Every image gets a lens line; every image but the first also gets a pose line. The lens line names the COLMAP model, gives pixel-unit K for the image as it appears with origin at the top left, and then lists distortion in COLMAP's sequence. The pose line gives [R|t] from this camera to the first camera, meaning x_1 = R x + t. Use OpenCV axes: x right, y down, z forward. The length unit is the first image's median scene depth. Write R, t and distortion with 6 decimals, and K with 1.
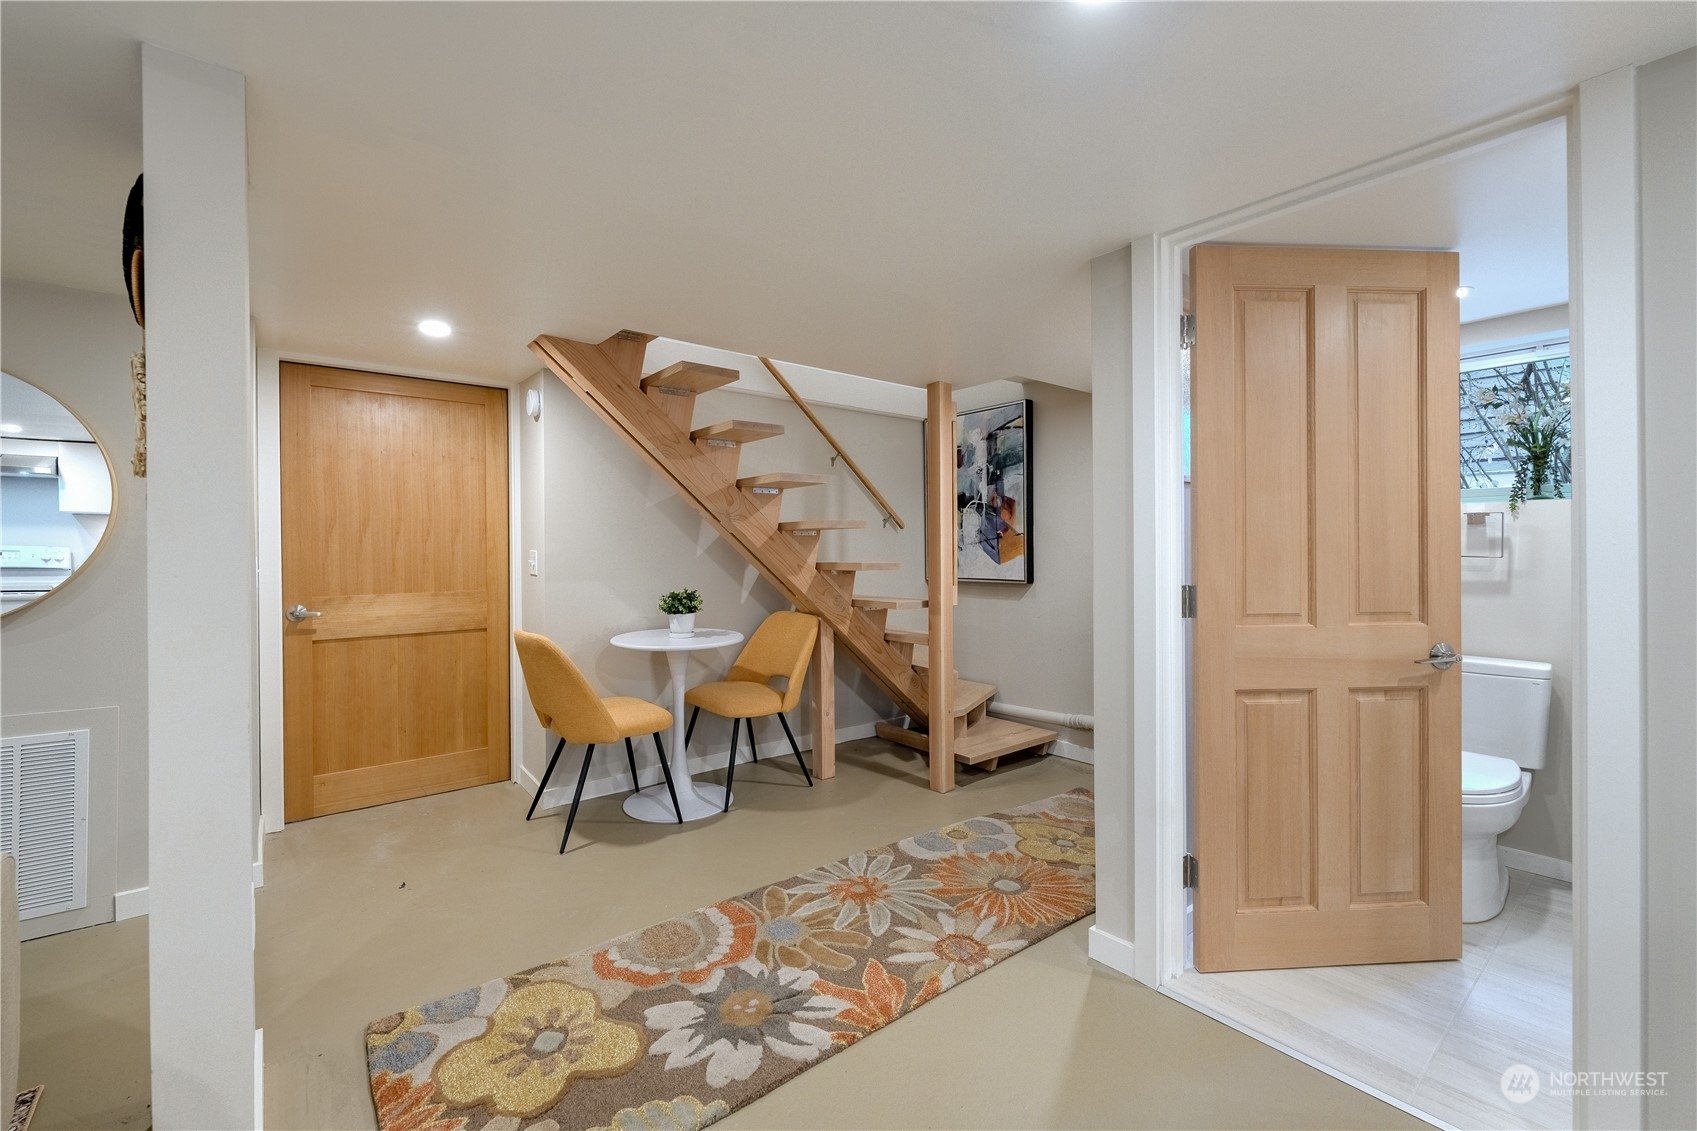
lens RADIAL K [[691.1, 0, 849.5], [0, 691.1, 560.8], [0, 0, 1]] dist [-0.001007, 0.001245]
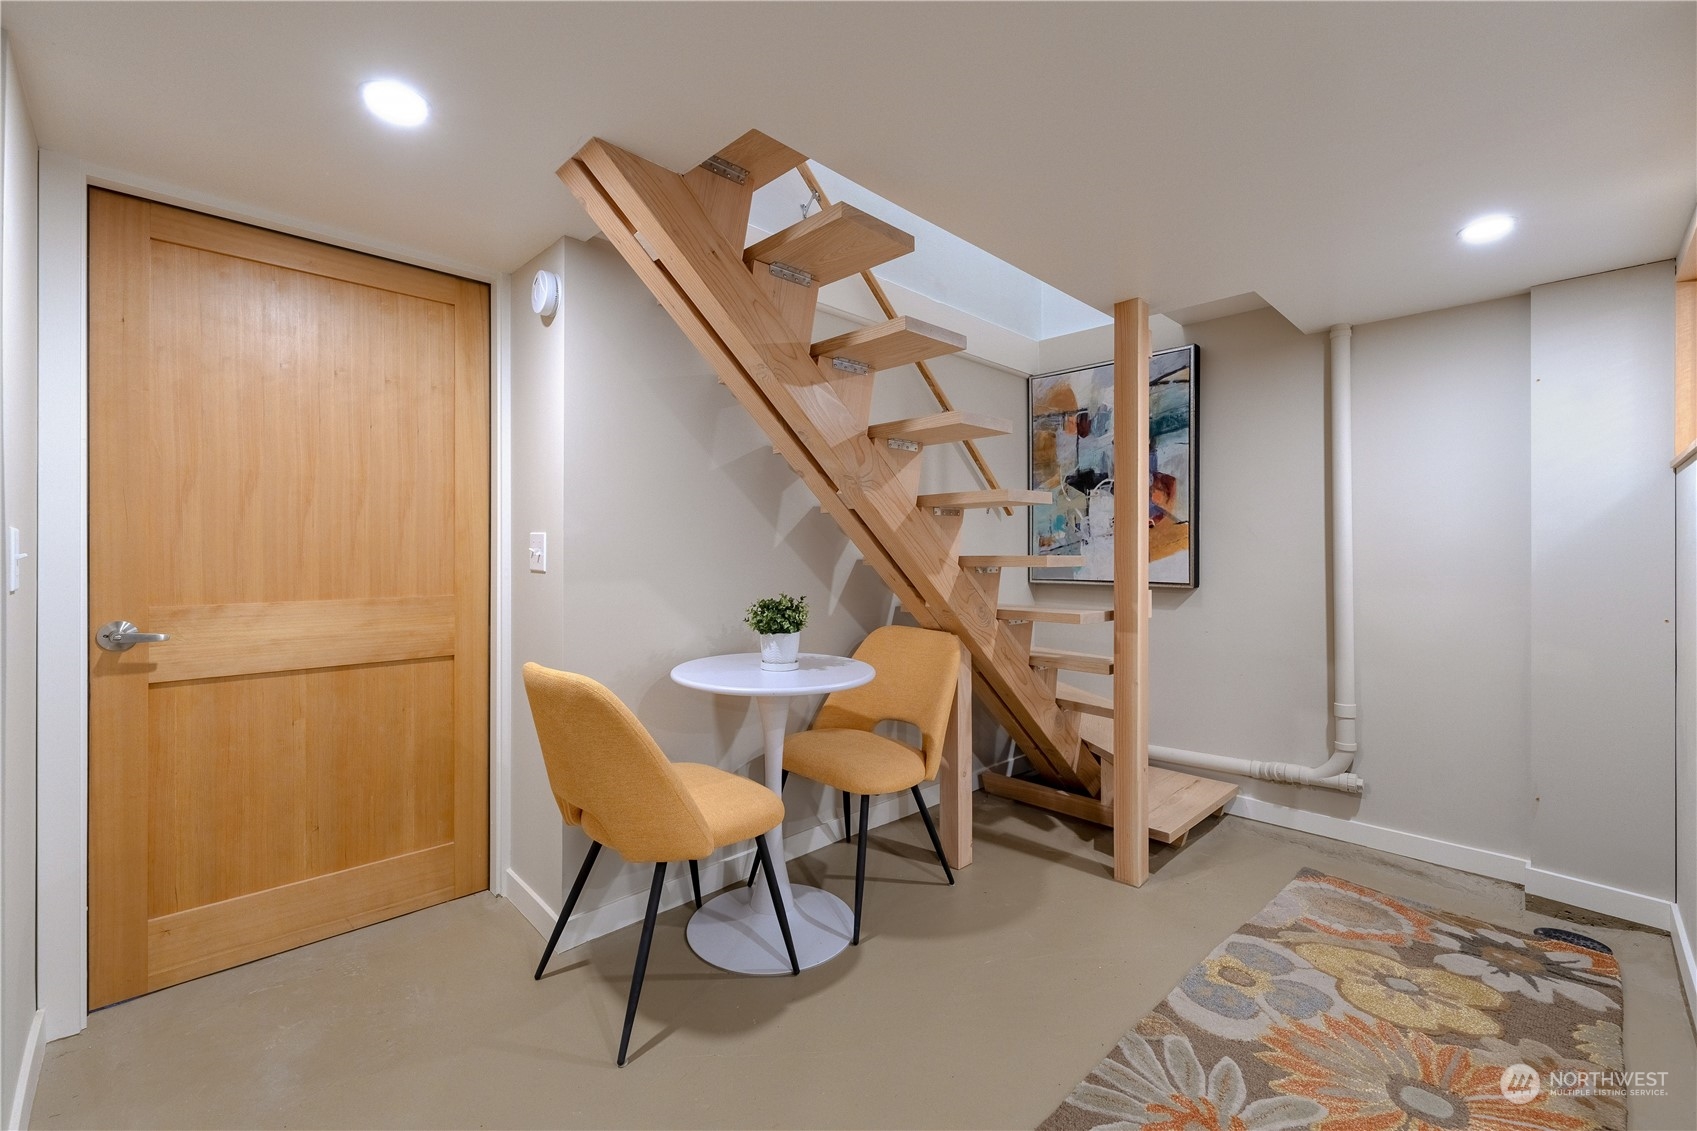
lens RADIAL K [[691.1, 0, 842.7], [0, 691.1, 562.3], [0, 0, 1]] dist [-0.001007, 0.001245]
pose [[0.995256, 0.006459, 0.097081, -0.247421], [-0.005988, 0.999969, -0.005136, 0.014076], [-0.097111, 0.004530, 0.995263, 0.354007]]
